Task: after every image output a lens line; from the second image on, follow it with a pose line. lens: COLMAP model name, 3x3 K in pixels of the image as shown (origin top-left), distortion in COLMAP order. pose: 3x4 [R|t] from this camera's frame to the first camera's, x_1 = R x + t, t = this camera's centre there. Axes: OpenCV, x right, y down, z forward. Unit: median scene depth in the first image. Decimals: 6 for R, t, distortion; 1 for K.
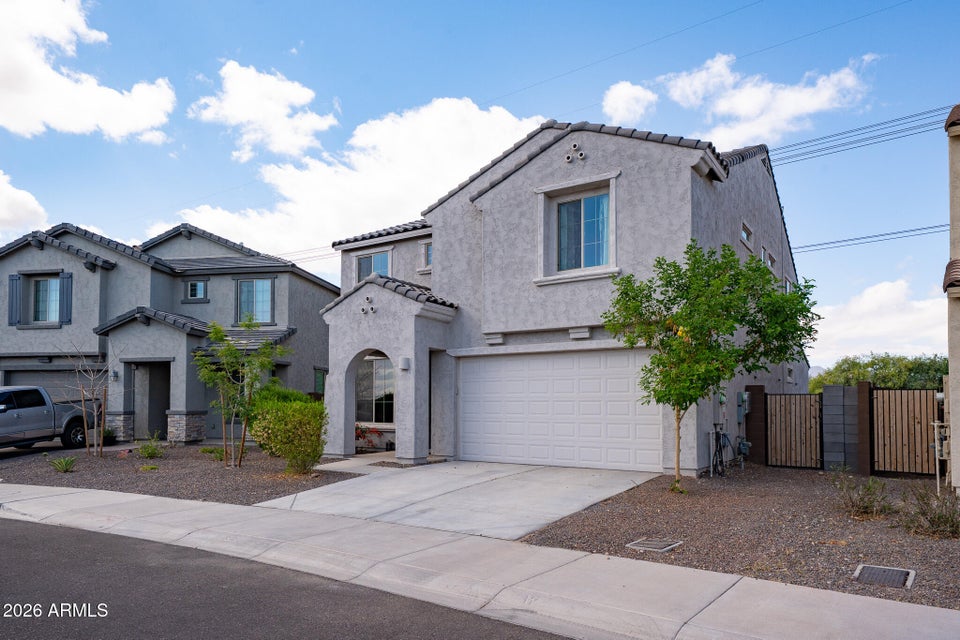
lens RADIAL K [[638.0, 0, 483.3], [0, 638.0, 379.6], [0, 0, 1]] dist [0.021615, -0.001995]
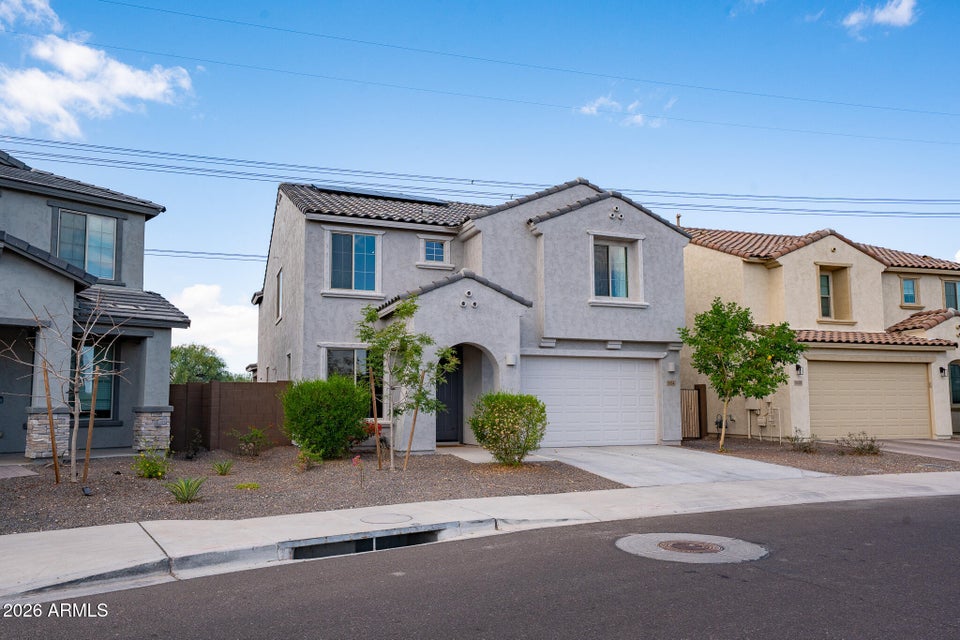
lens RADIAL K [[655.2, 0, 469.8], [0, 655.2, 340.3], [0, 0, 1]] dist [0.020907, 0.007438]
pose [[0.581339, 0.073109, 0.810370, -1.080627], [-0.032218, 0.997242, -0.066855, 0.018807], [-0.813023, 0.012757, 0.582092, 0.414563]]
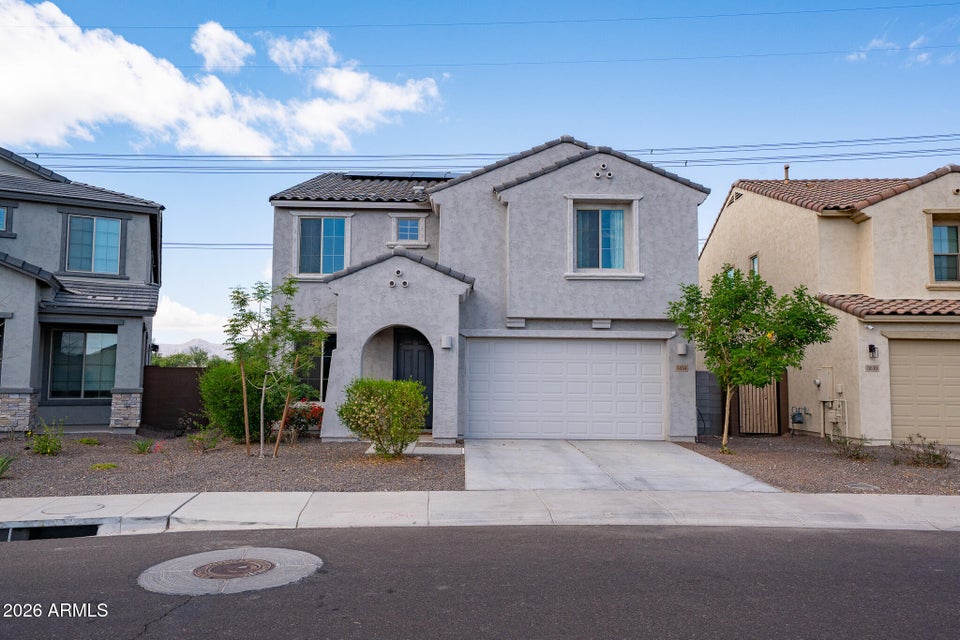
lens RADIAL K [[652.0, 0, 481.7], [0, 652.0, 330.3], [0, 0, 1]] dist [0.027387, -0.001944]
pose [[0.818287, 0.053096, 0.572353, -0.670571], [-0.033137, 0.998426, -0.045248, 0.000614], [-0.573854, 0.018060, 0.818758, 0.136933]]
